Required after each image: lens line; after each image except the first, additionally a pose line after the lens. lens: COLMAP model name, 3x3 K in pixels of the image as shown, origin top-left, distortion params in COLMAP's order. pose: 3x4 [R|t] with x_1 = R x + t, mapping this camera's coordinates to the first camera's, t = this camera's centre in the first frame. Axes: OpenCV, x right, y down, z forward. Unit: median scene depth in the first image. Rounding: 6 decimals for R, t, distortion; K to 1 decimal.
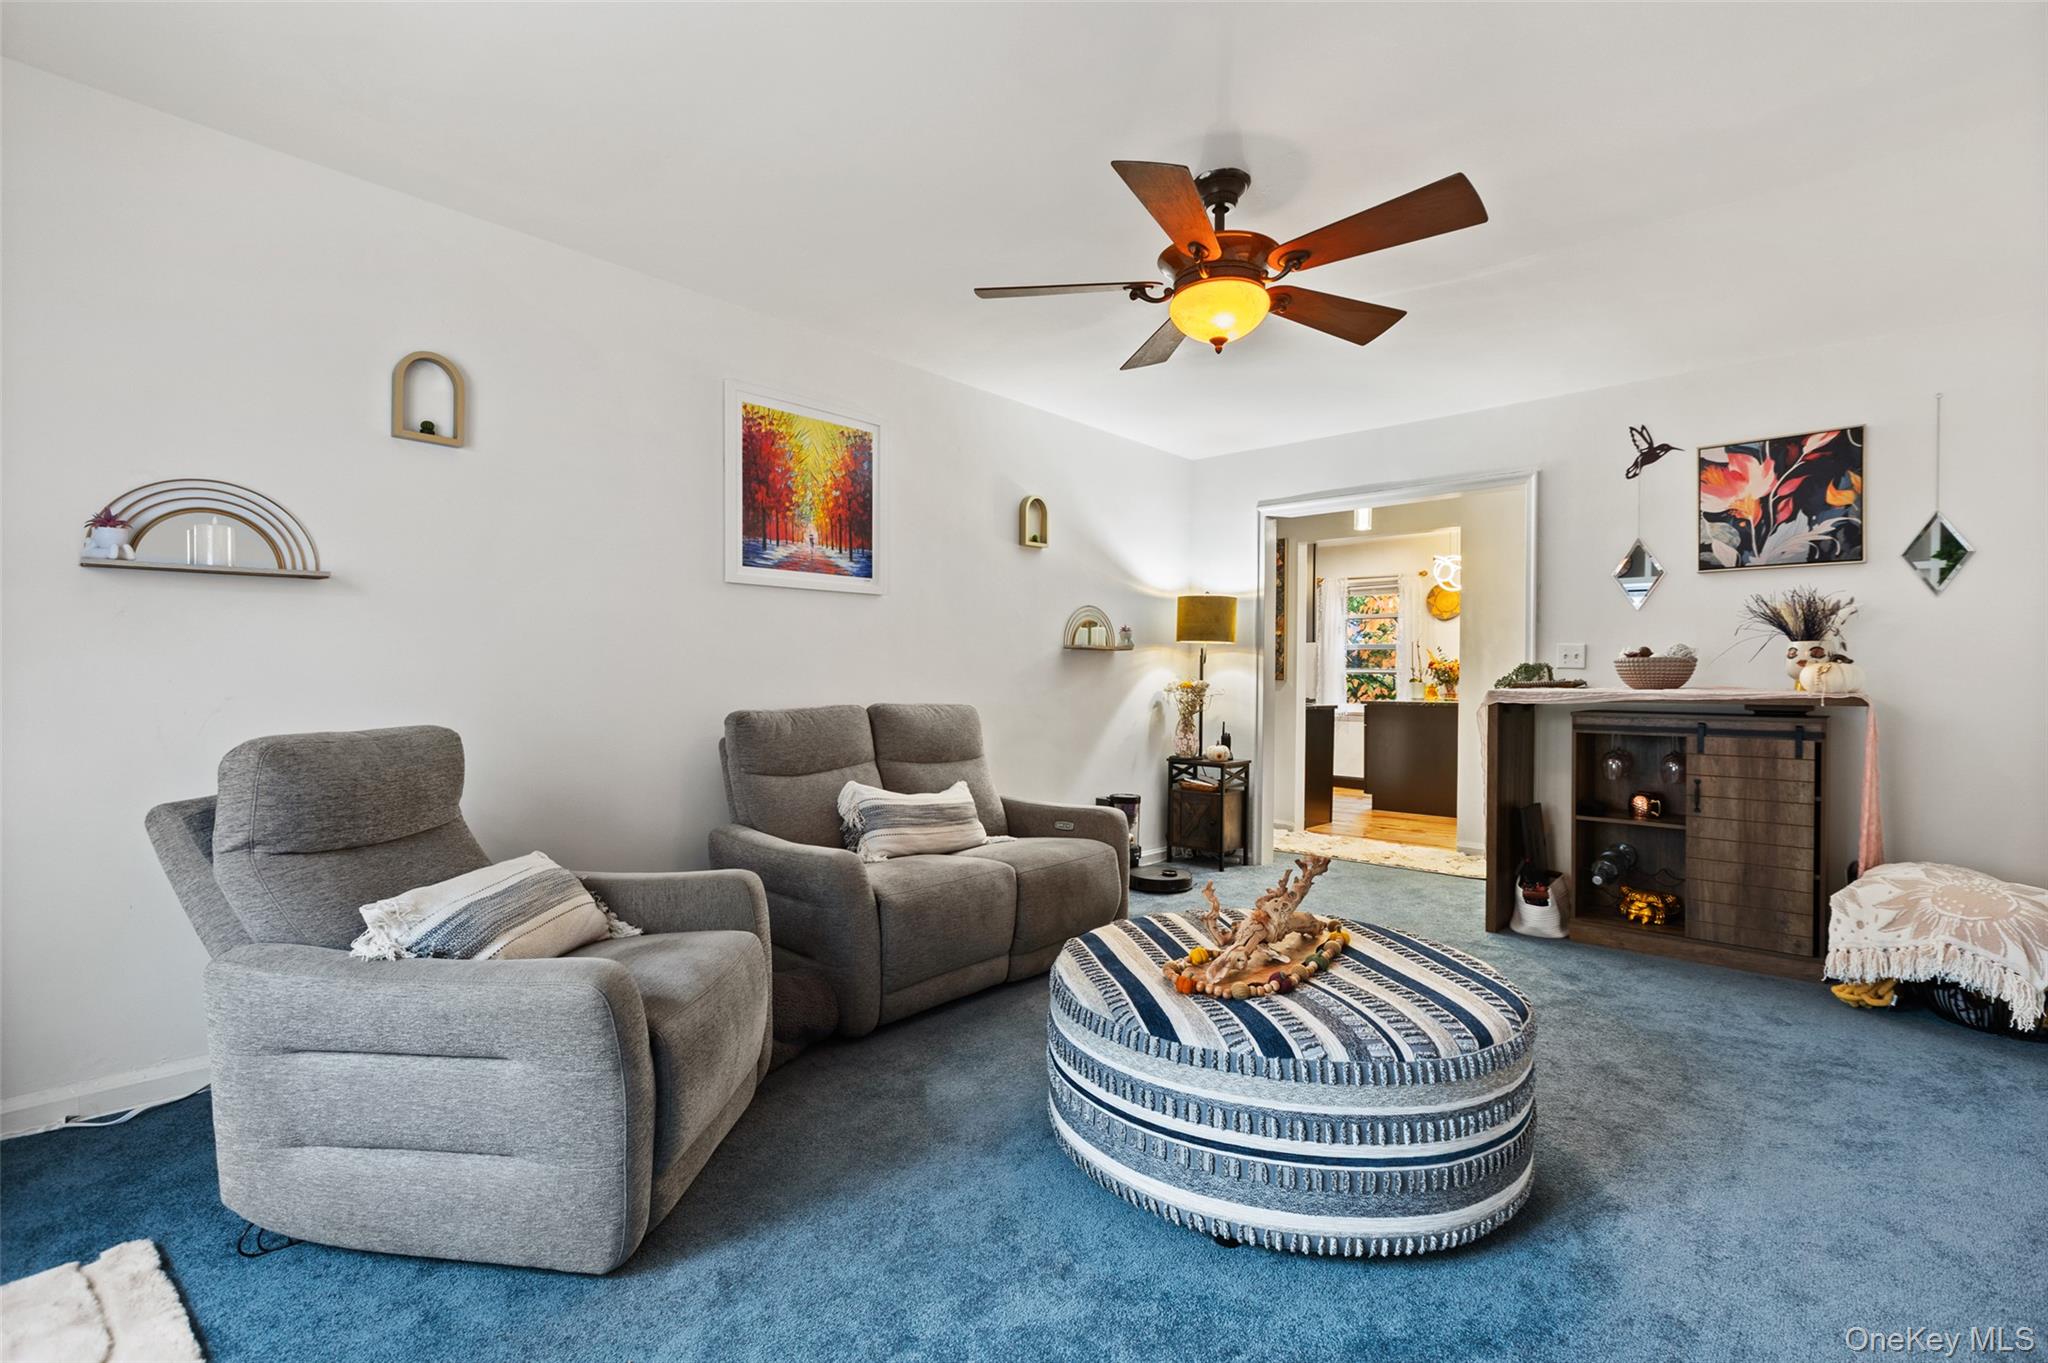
lens RADIAL K [[937.5, 0, 1015.7], [0, 937.5, 686.2], [0, 0, 1]] dist [0.009689, -0.006080]
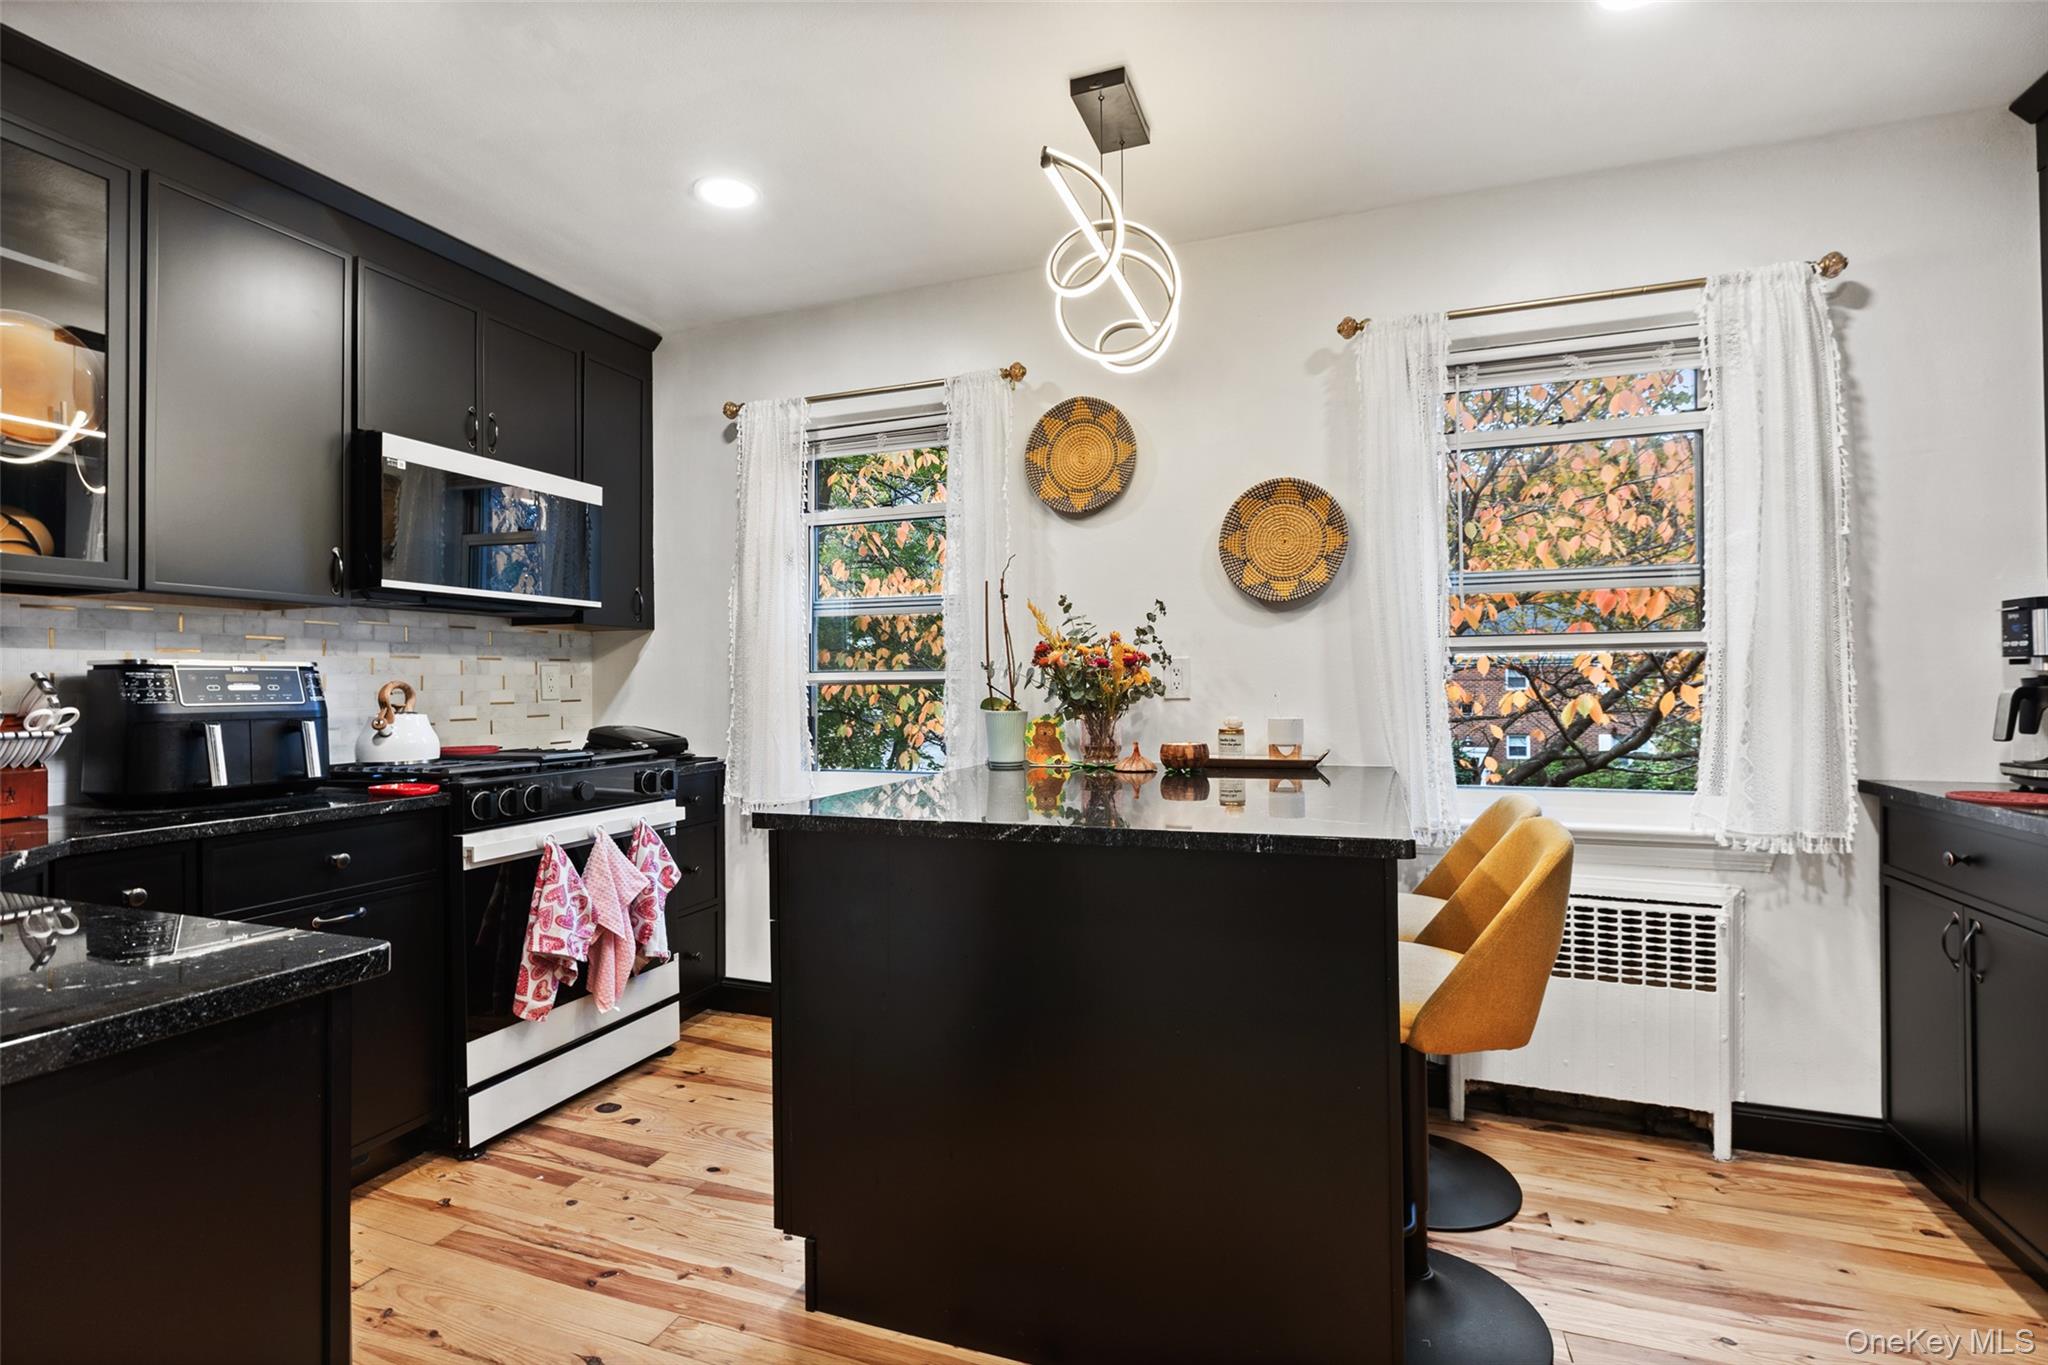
lens RADIAL K [[988.4, 0, 1005.6], [0, 988.4, 679.2], [0, 0, 1]] dist [-0.004101, 0.000328]
pose [[0.928258, -0.013644, 0.371688, 0.714633], [0.018181, 0.999797, -0.008705, -0.026722], [-0.371493, 0.014838, 0.928317, 1.618093]]
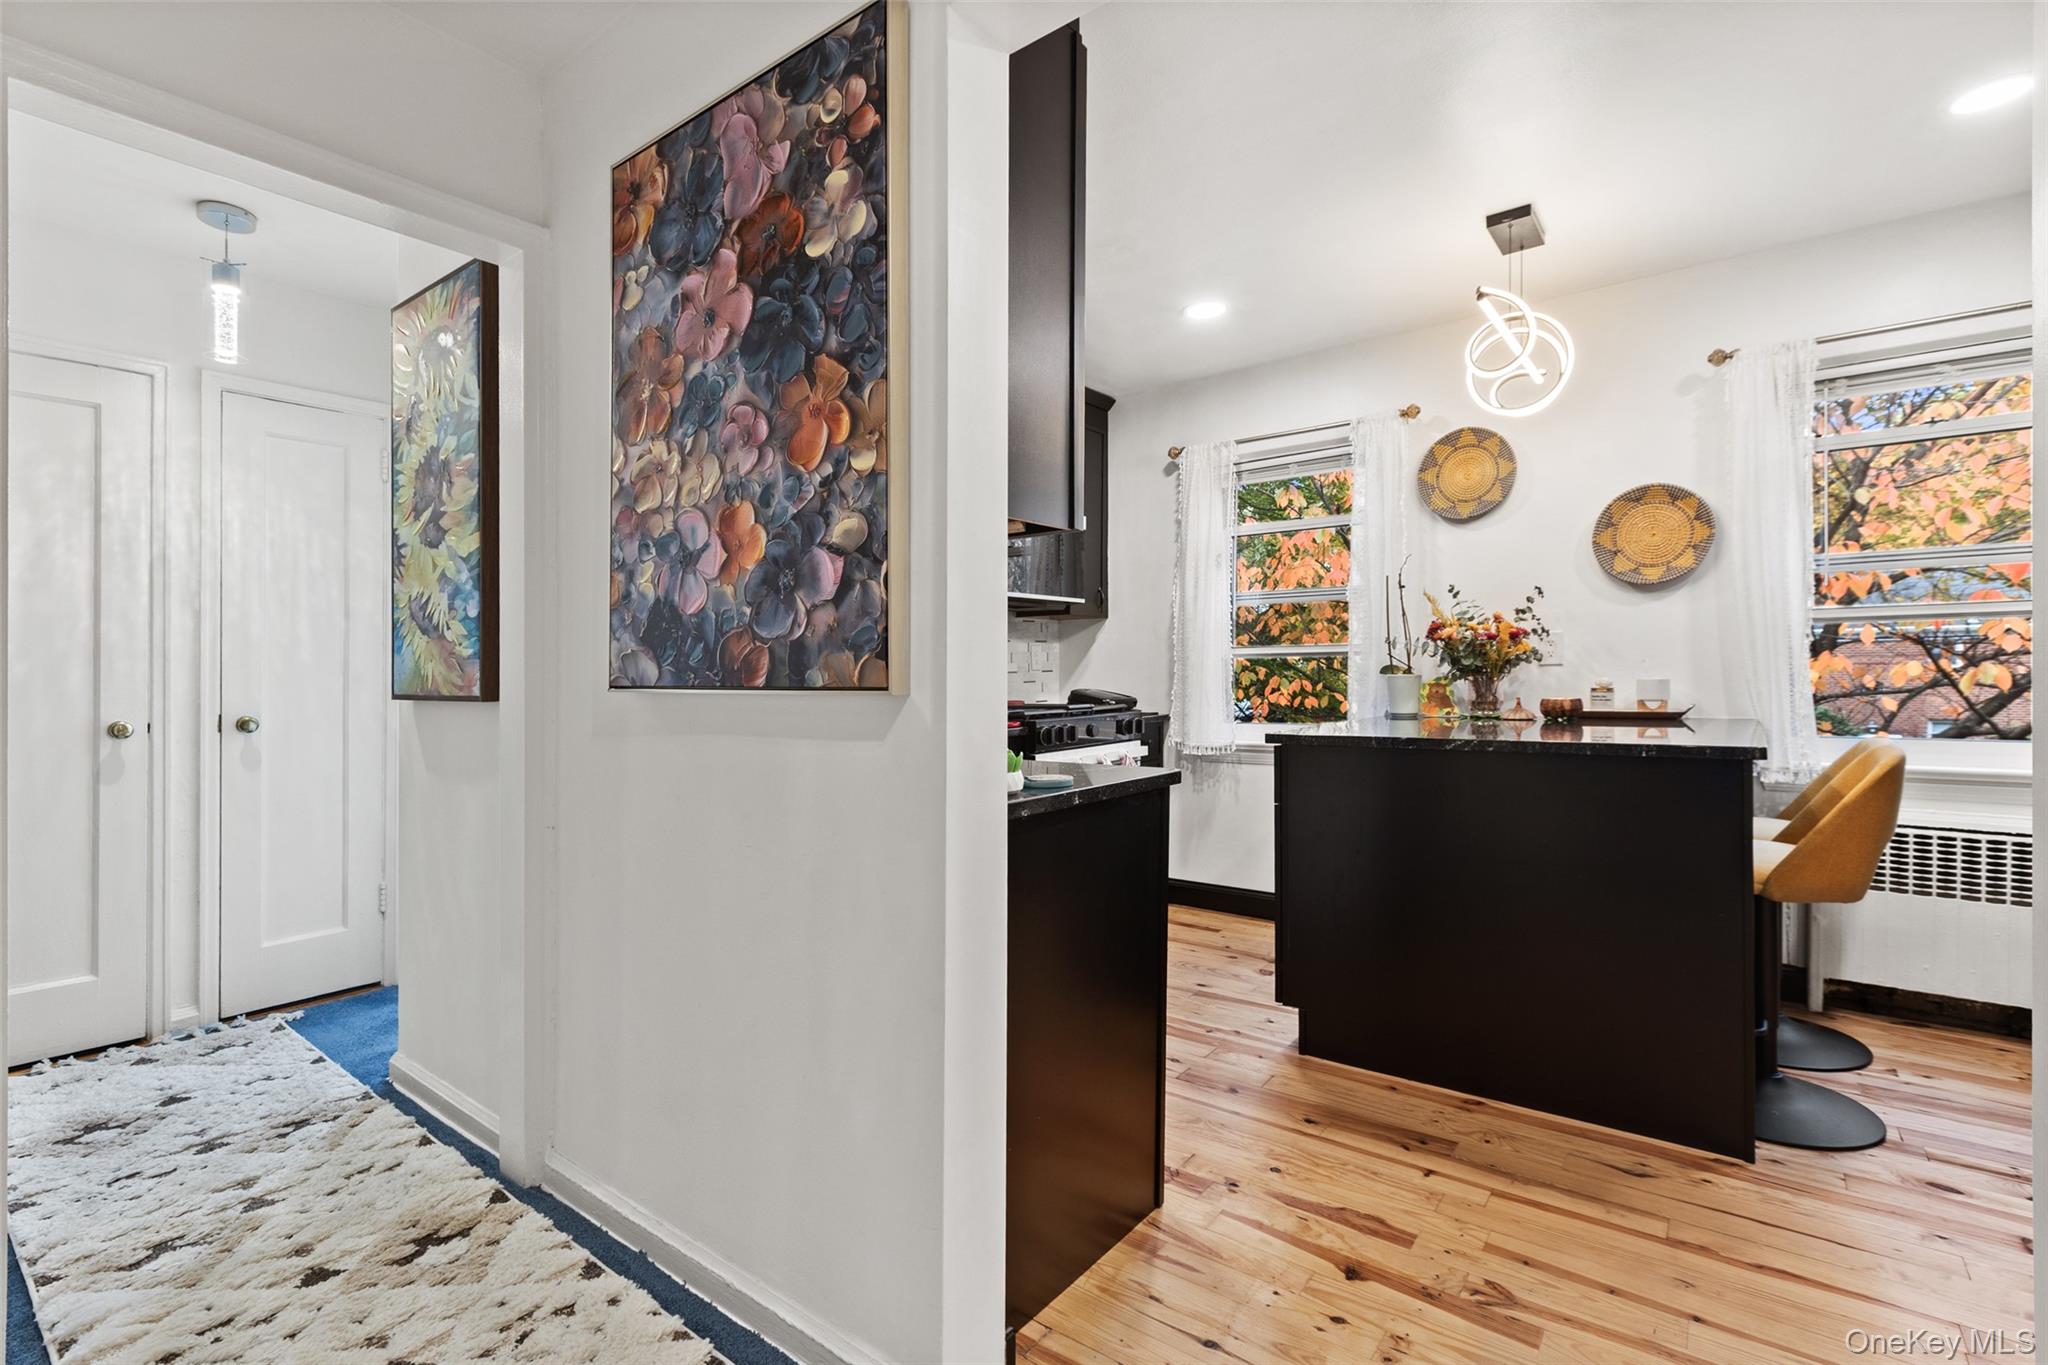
lens RADIAL K [[937.5, 0, 1015.7], [0, 937.5, 687.2], [0, 0, 1]] dist [0.009689, -0.006080]
pose [[0.996578, -0.023297, 0.079311, 0.529602], [0.022314, 0.999663, 0.013253, -0.017331], [-0.079593, -0.011438, 0.996762, 1.410113]]
